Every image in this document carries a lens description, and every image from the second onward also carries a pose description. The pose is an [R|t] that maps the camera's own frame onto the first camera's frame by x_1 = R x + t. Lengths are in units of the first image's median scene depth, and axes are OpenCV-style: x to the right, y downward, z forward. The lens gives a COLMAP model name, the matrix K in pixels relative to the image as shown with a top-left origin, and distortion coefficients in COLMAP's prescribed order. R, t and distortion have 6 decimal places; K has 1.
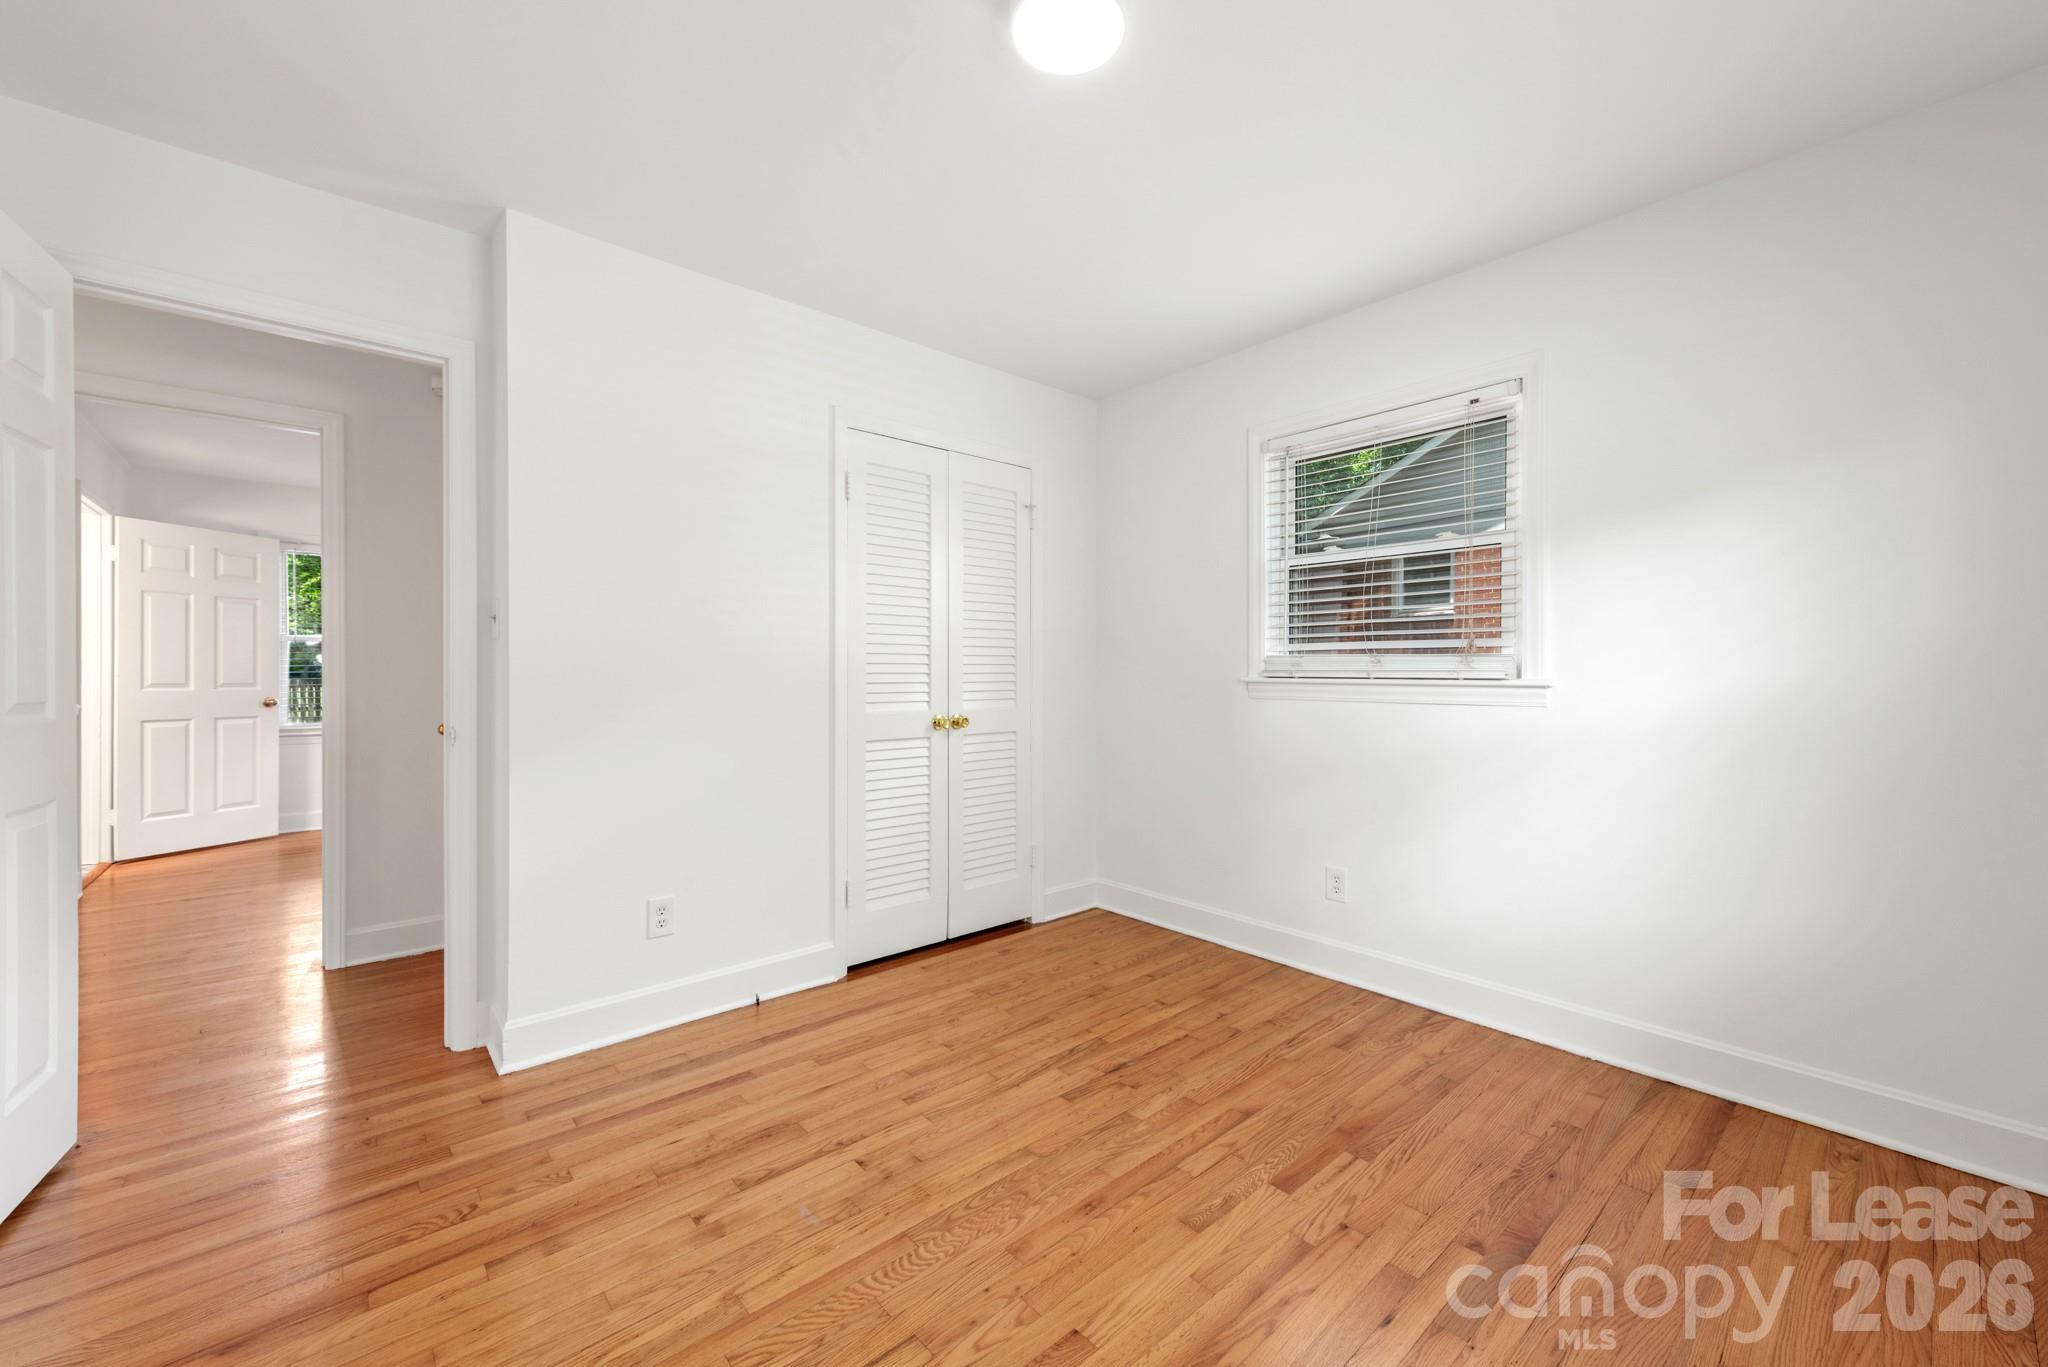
lens RADIAL K [[799.6, 0, 1036.2], [0, 799.6, 677.5], [0, 0, 1]] dist [0.008692, -0.000414]
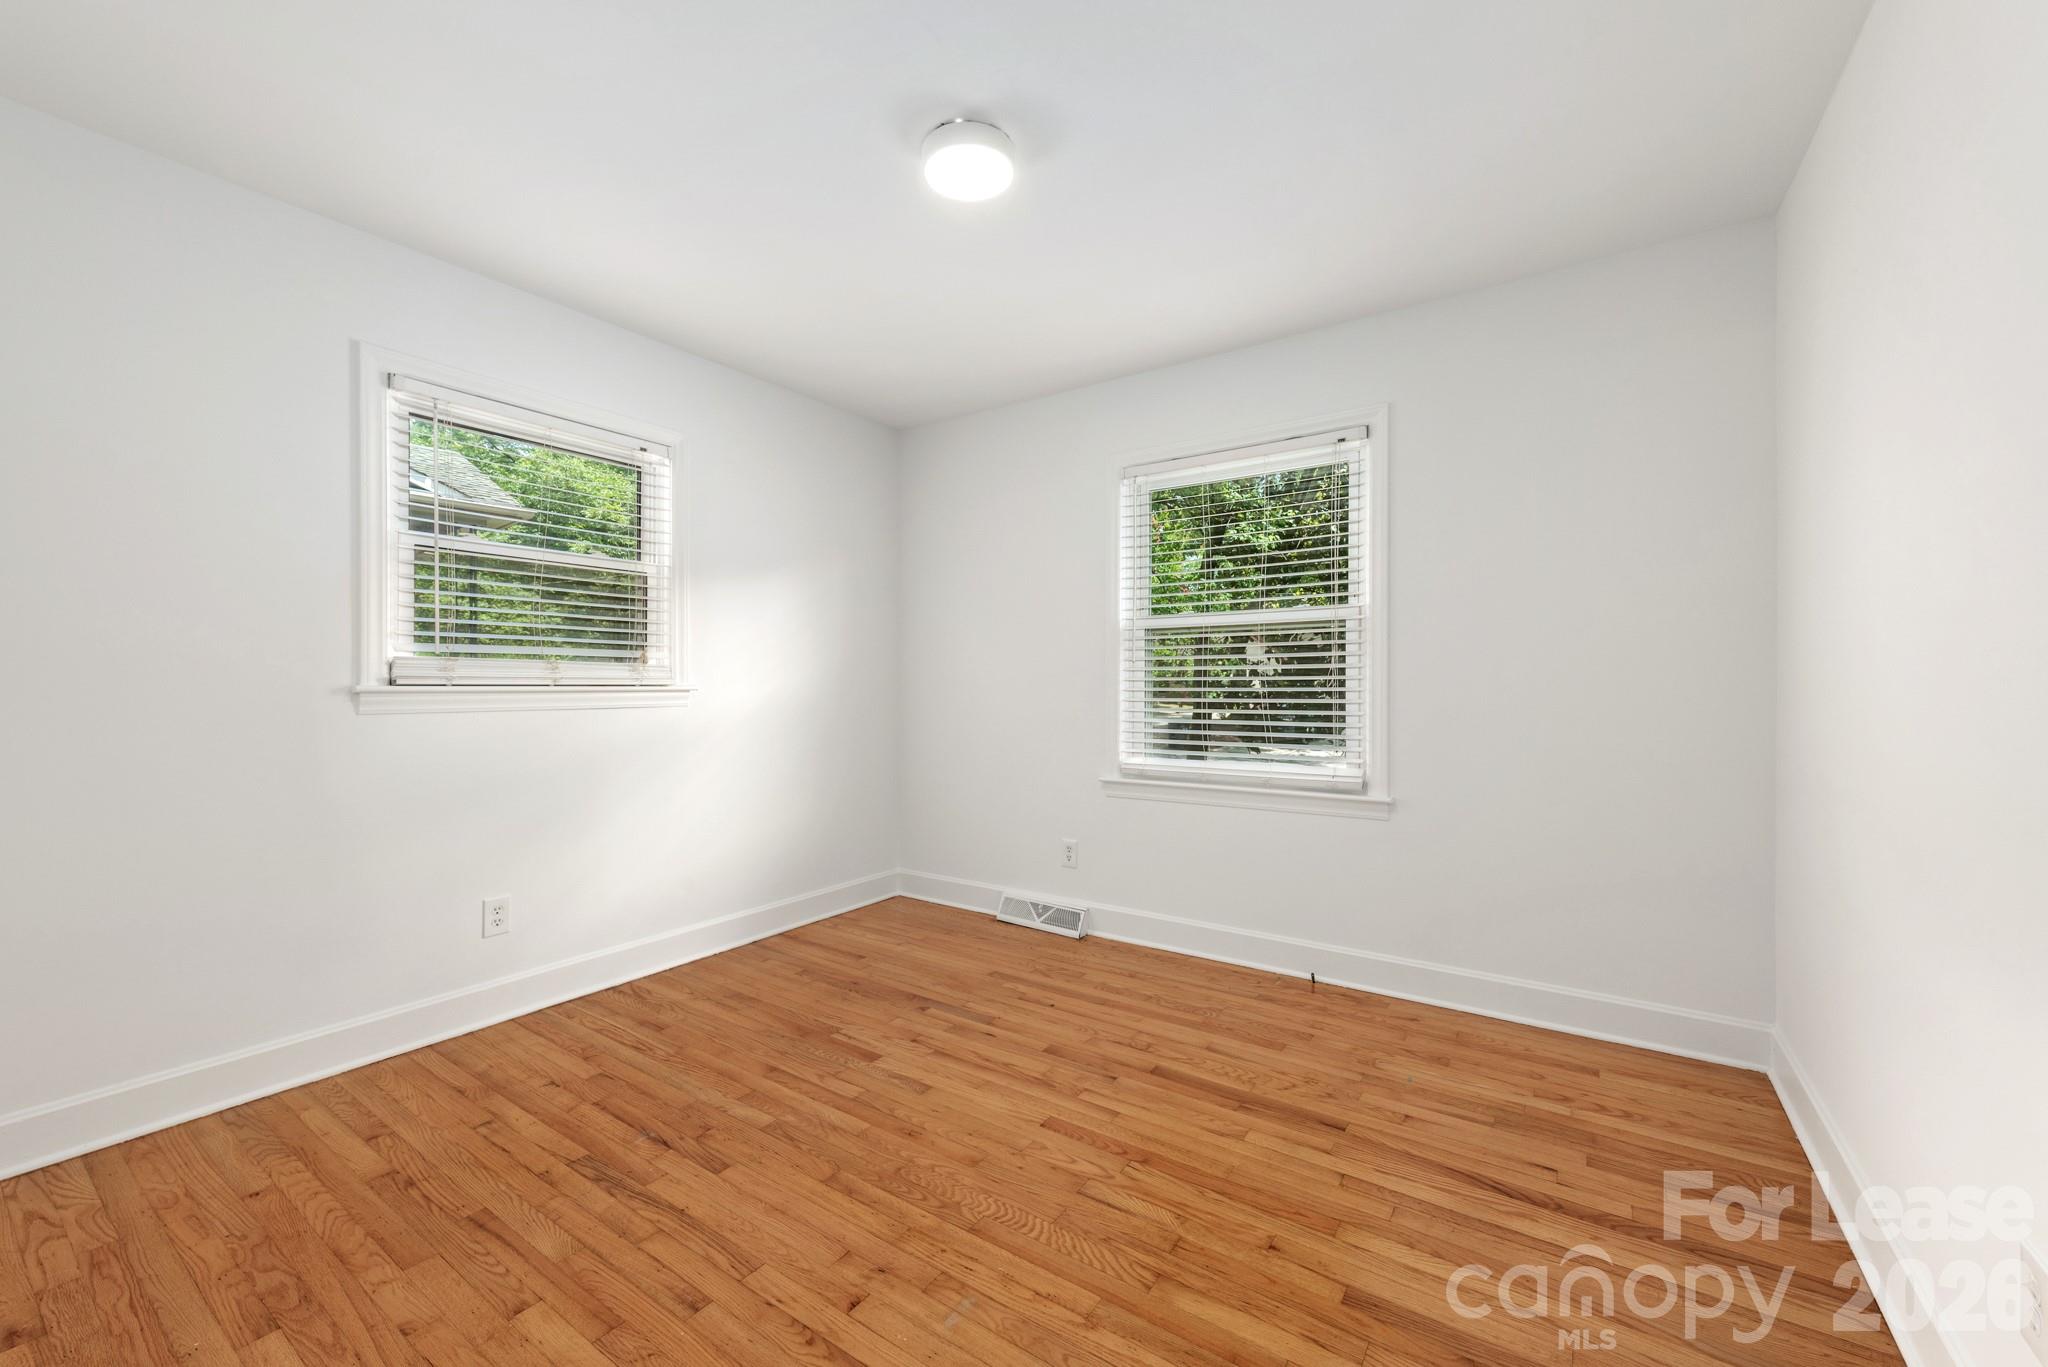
lens RADIAL K [[799.6, 0, 1030.0], [0, 799.6, 682.7], [0, 0, 1]] dist [0.008692, -0.000414]
pose [[-0.241917, -0.001386, 0.970296, -0.765552], [0.005799, 0.999979, 0.002874, -0.001770], [-0.970280, 0.006322, -0.241904, 0.765046]]
